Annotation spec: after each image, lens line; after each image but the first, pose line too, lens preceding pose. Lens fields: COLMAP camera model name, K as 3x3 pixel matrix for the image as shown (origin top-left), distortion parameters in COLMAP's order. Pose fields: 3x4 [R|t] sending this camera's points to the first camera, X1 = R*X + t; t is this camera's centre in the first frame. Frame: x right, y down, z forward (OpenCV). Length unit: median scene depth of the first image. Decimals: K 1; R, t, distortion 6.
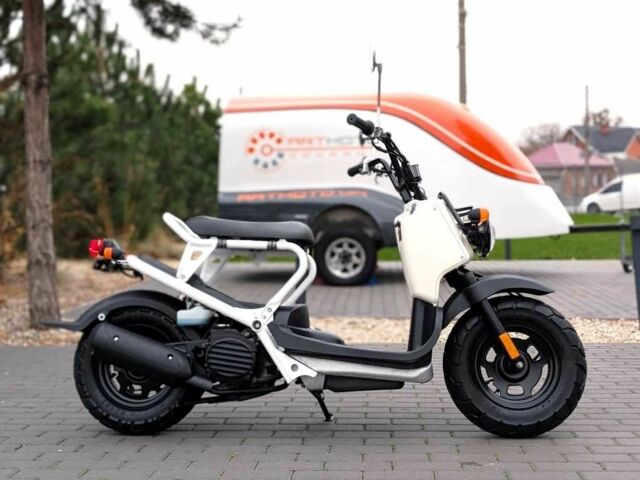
lens RADIAL K [[931.8, 0, 324.9], [0, 931.8, 236.6], [0, 0, 1]] dist [0.083929, 0.000000]
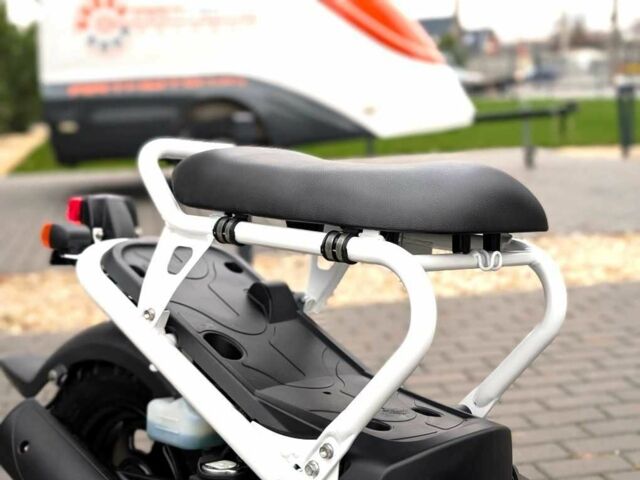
lens RADIAL K [[931.8, 0, 317.1], [0, 931.8, 240.7], [0, 0, 1]] dist [0.083929, 0.000000]
pose [[0.969052, -0.062935, 0.238701, -0.088885], [0.033754, 0.991655, 0.124426, -0.009934], [-0.244539, -0.112519, 0.963089, 0.221928]]
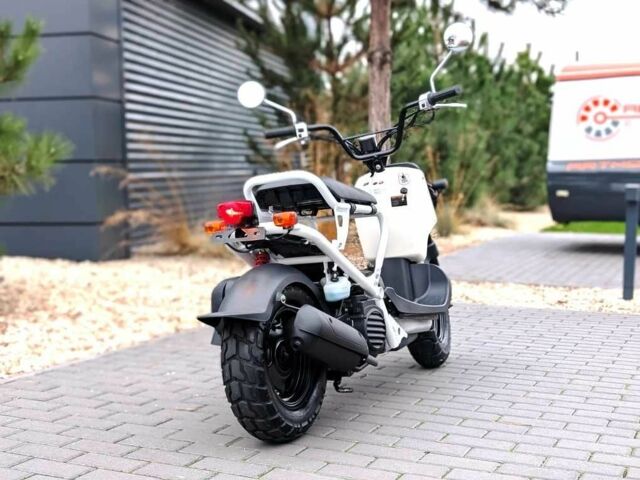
lens RADIAL K [[931.8, 0, 317.6], [0, 931.8, 238.5], [0, 0, 1]] dist [0.083929, 0.000000]
pose [[0.937721, 0.037363, -0.345374, 0.004929], [-0.025275, 0.998902, 0.039437, 0.002256], [0.346468, -0.028251, 0.937636, -0.032530]]
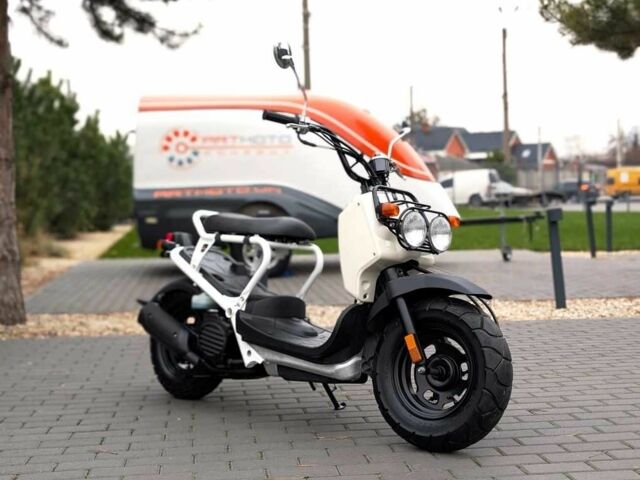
lens RADIAL K [[931.8, 0, 328.8], [0, 931.8, 235.4], [0, 0, 1]] dist [0.083929, 0.000000]
pose [[0.981929, -0.011864, 0.188879, -0.099584], [0.011282, 0.999928, 0.004153, 0.001255], [-0.188915, -0.001947, 0.981992, -0.045161]]
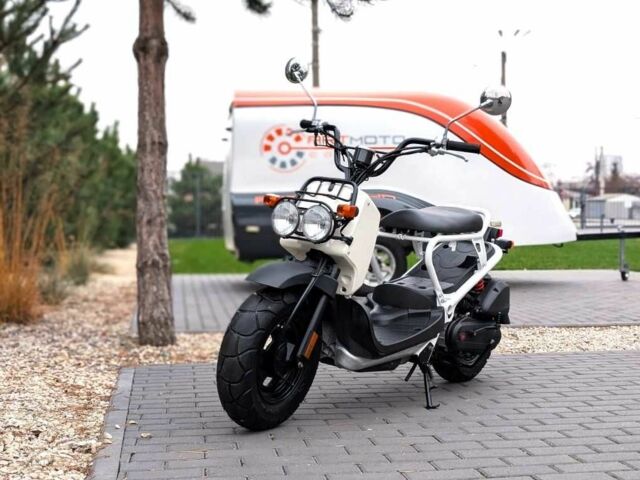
lens RADIAL K [[931.8, 0, 337.0], [0, 931.8, 232.4], [0, 0, 1]] dist [0.083929, 0.000000]
pose [[0.974206, 0.005388, 0.225596, -0.219616], [0.000473, 0.999664, -0.025915, 0.013485], [-0.225659, 0.025353, 0.973876, 0.101663]]
